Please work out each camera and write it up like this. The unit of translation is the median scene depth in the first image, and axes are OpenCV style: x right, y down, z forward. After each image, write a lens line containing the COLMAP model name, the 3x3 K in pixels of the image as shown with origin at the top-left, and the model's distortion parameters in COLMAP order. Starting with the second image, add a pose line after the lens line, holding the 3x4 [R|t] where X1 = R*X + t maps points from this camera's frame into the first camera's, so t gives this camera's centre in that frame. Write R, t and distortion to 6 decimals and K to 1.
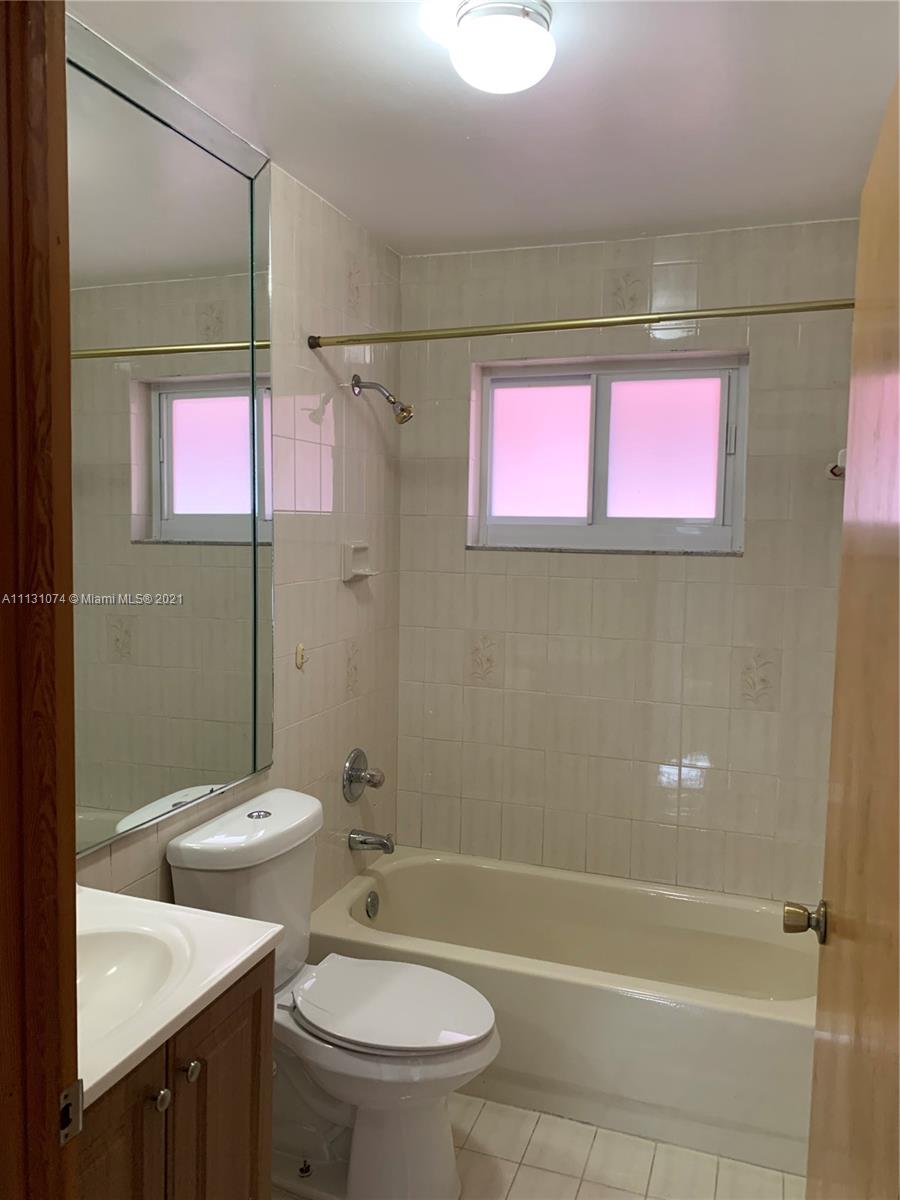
lens RADIAL K [[926.9, 0, 450.0], [0, 926.9, 600.0], [0, 0, 1]] dist [0.078891, -0.102354]
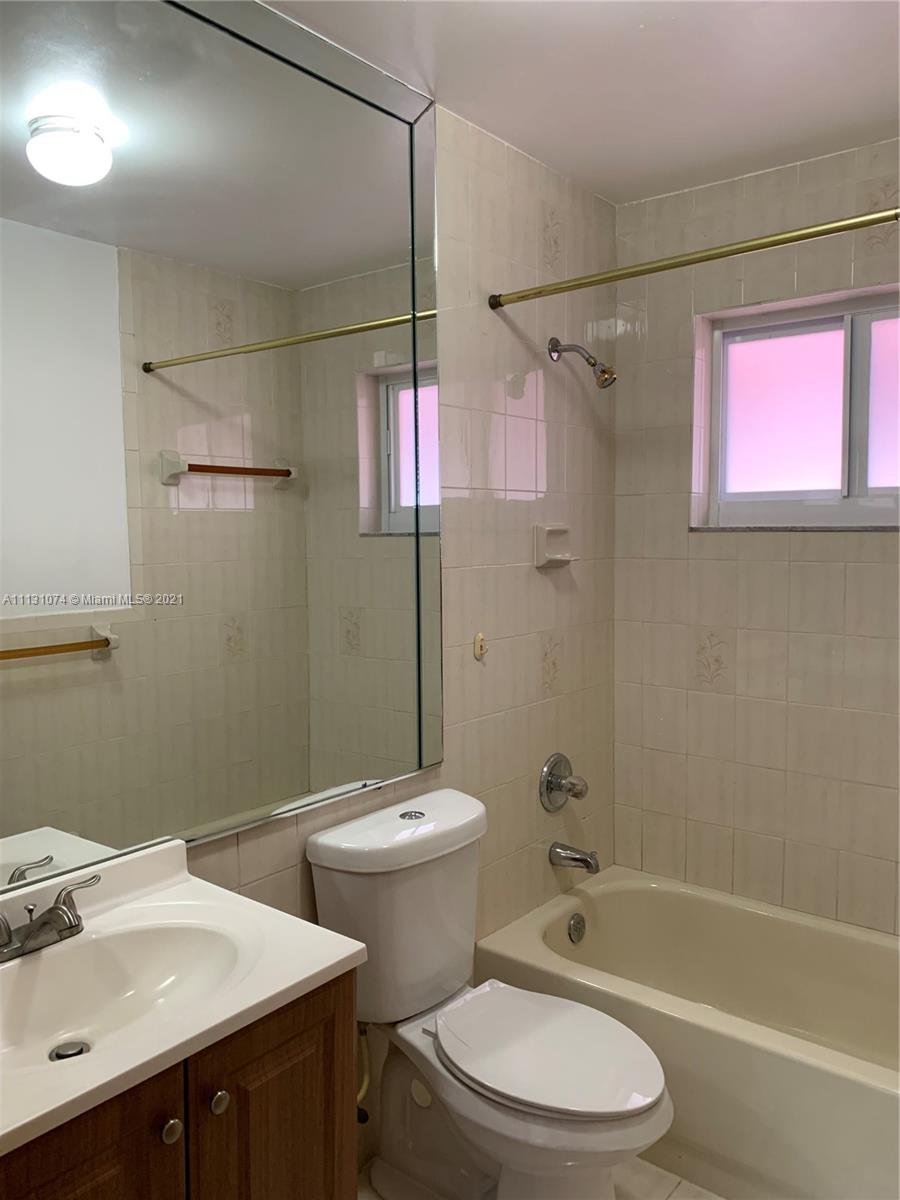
lens RADIAL K [[926.9, 0, 450.0], [0, 926.9, 600.0], [0, 0, 1]] dist [0.078891, -0.102354]
pose [[0.945828, 0.003313, -0.324653, 0.095425], [-0.006643, 0.999936, -0.009147, 0.020428], [0.324601, 0.010808, 0.945789, 0.111276]]
